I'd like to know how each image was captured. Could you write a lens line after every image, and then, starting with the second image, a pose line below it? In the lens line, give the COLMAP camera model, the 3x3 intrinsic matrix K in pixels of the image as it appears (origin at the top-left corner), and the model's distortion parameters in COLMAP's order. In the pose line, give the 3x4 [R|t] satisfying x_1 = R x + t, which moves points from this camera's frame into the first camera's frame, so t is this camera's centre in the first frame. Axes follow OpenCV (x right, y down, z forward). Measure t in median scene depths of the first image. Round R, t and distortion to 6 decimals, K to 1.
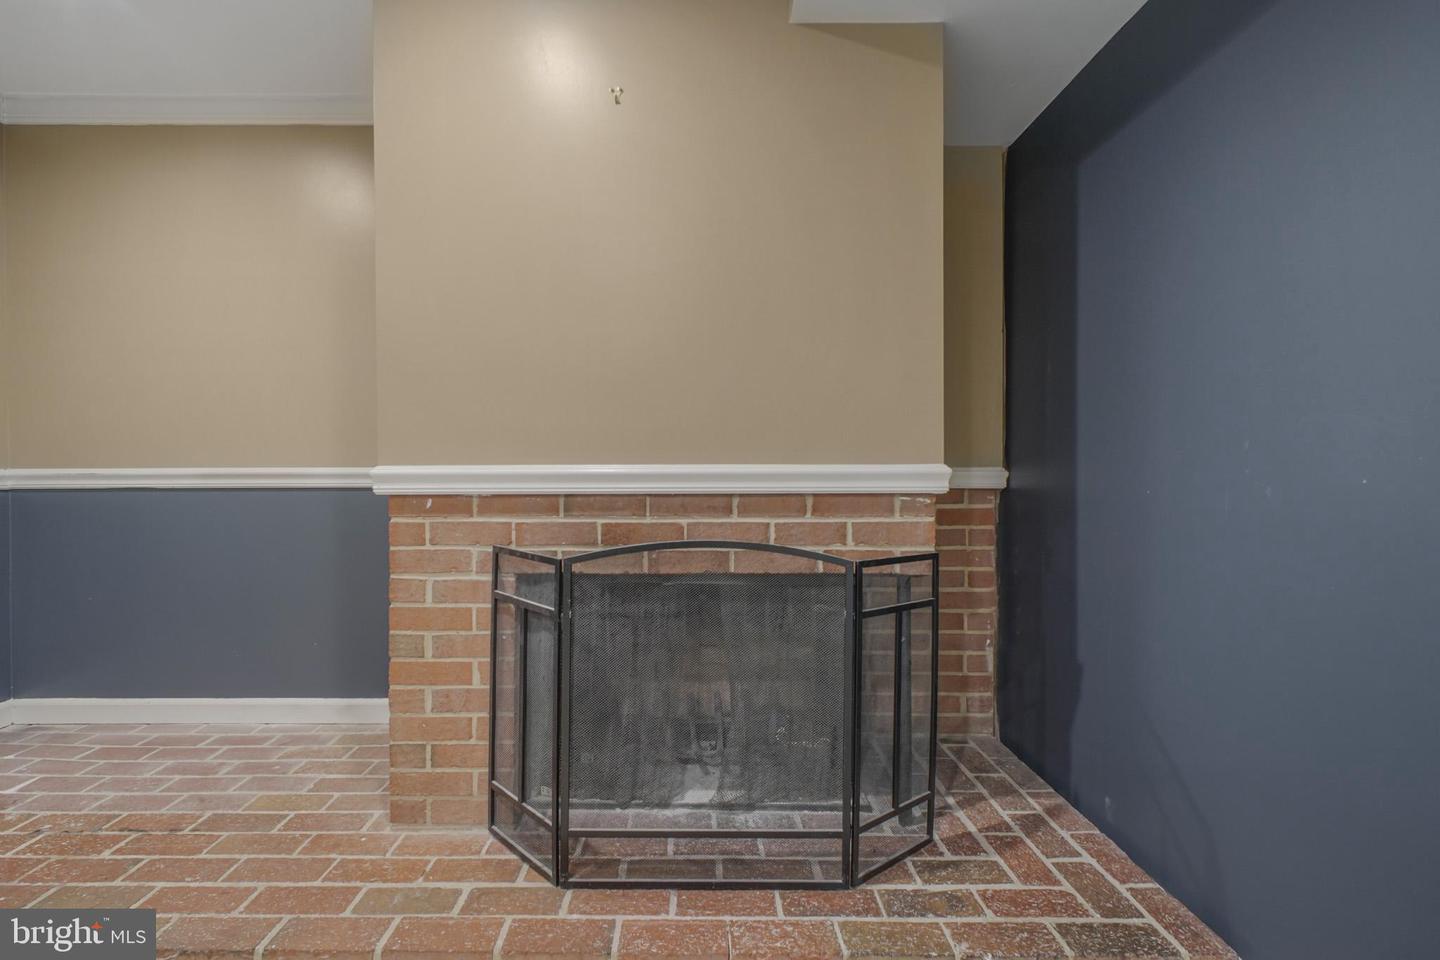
lens RADIAL K [[674.2, 0, 699.9], [0, 674.2, 476.4], [0, 0, 1]] dist [0.012406, -0.003691]
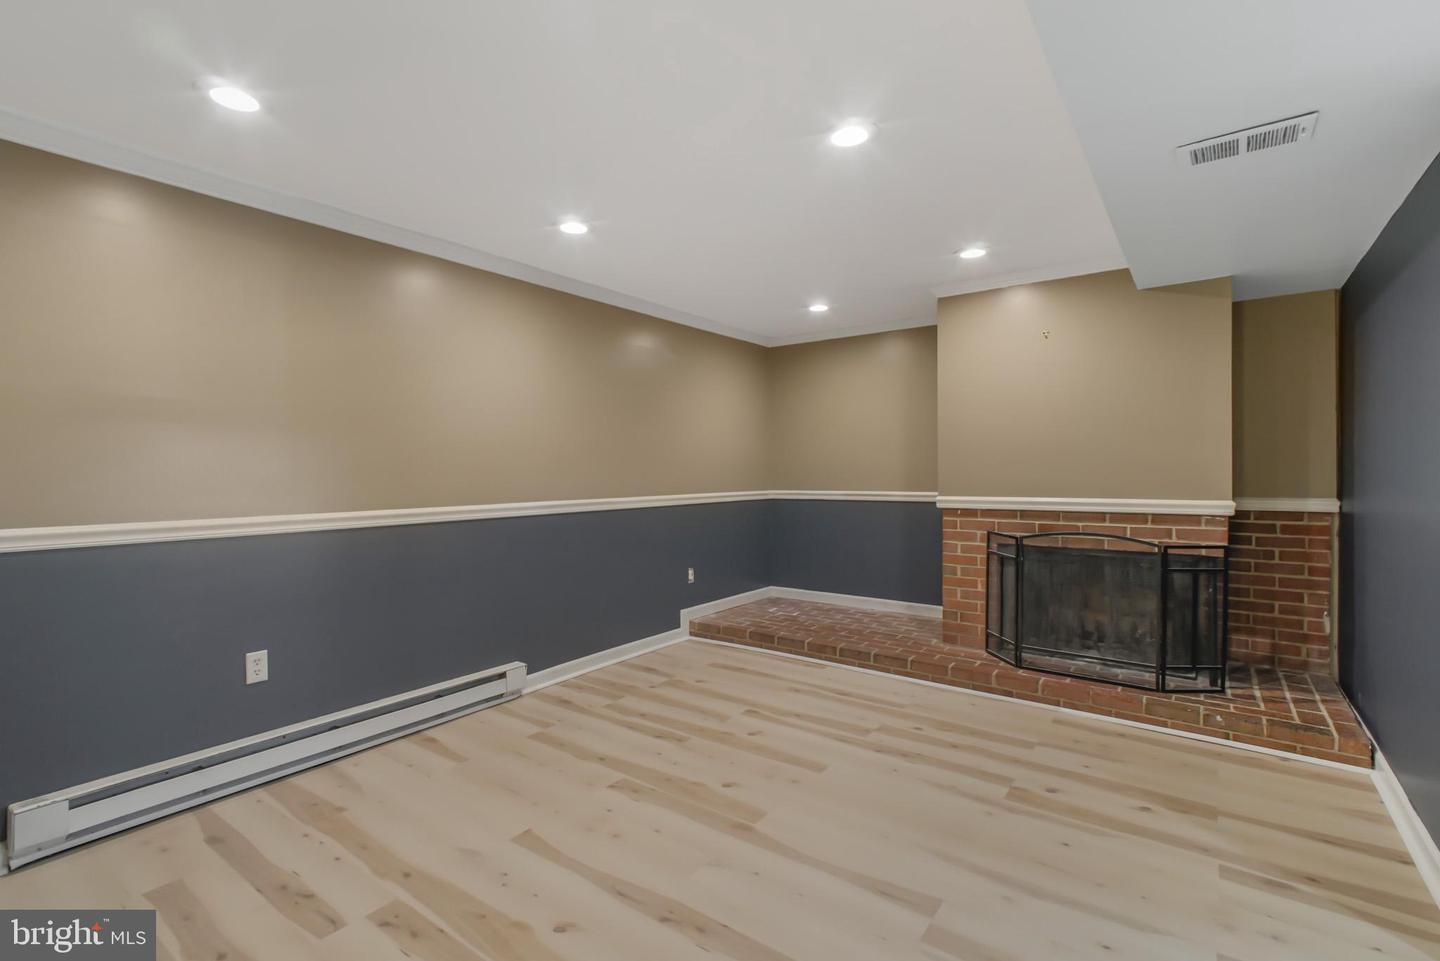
lens RADIAL K [[674.2, 0, 698.5], [0, 674.2, 477.5], [0, 0, 1]] dist [0.012406, -0.003691]
pose [[0.794444, 0.001659, -0.607335, 0.324161], [0.001192, 0.999990, 0.004291, -0.094556], [0.607336, -0.004132, 0.794435, -1.479315]]
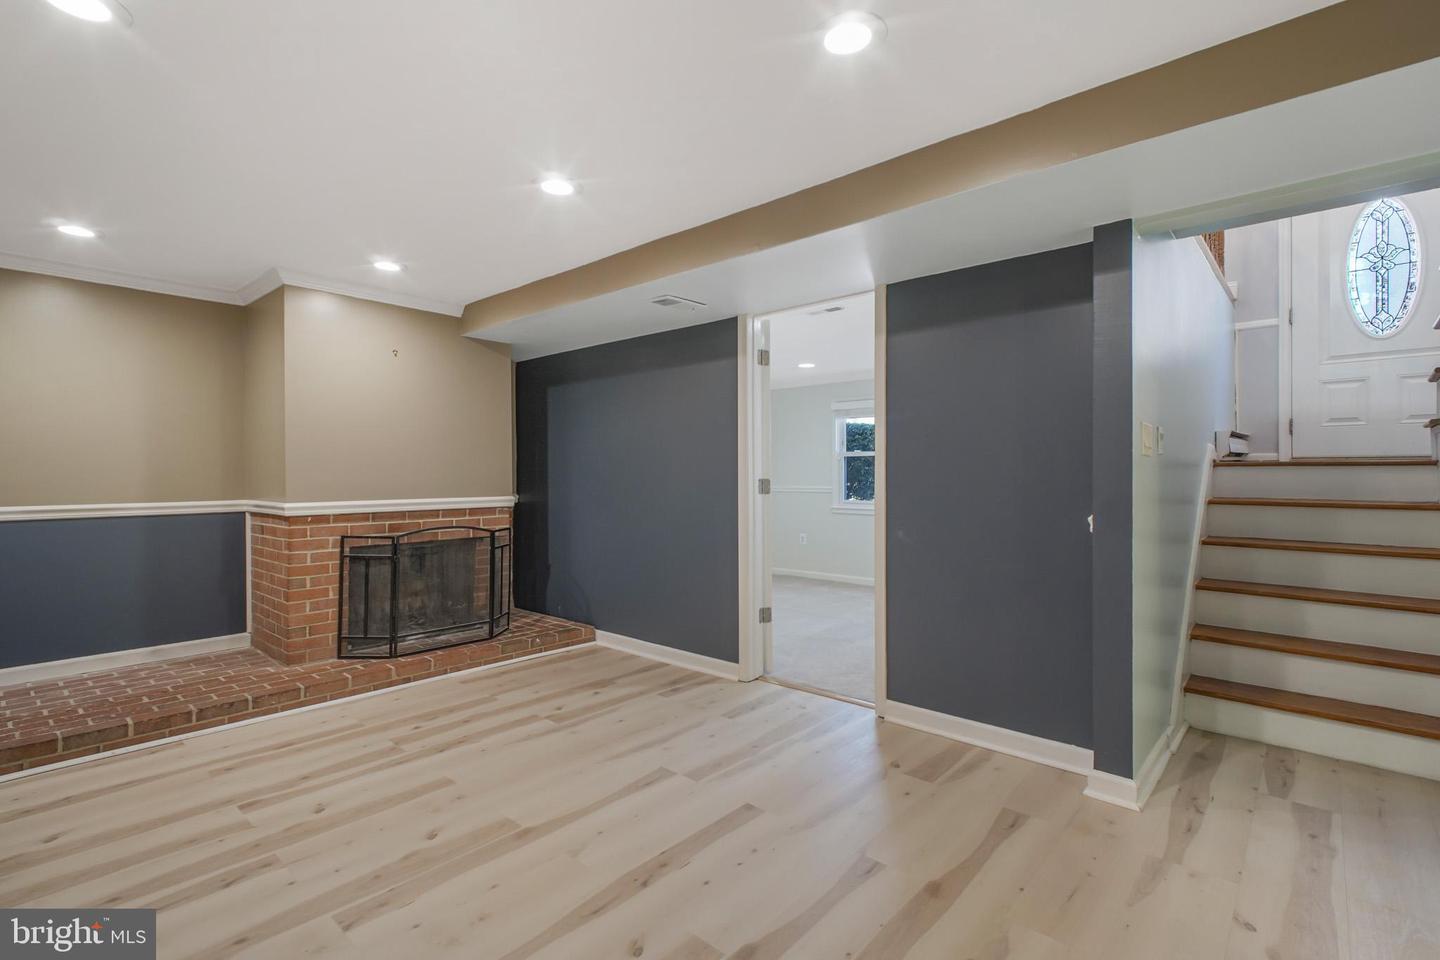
lens RADIAL K [[674.2, 0, 728.3], [0, 674.2, 472.6], [0, 0, 1]] dist [0.012406, -0.003691]
pose [[0.647170, 0.000580, 0.762345, -1.220420], [0.005983, 0.999965, -0.005840, -0.095055], [-0.762322, 0.008341, 0.647144, -1.540924]]
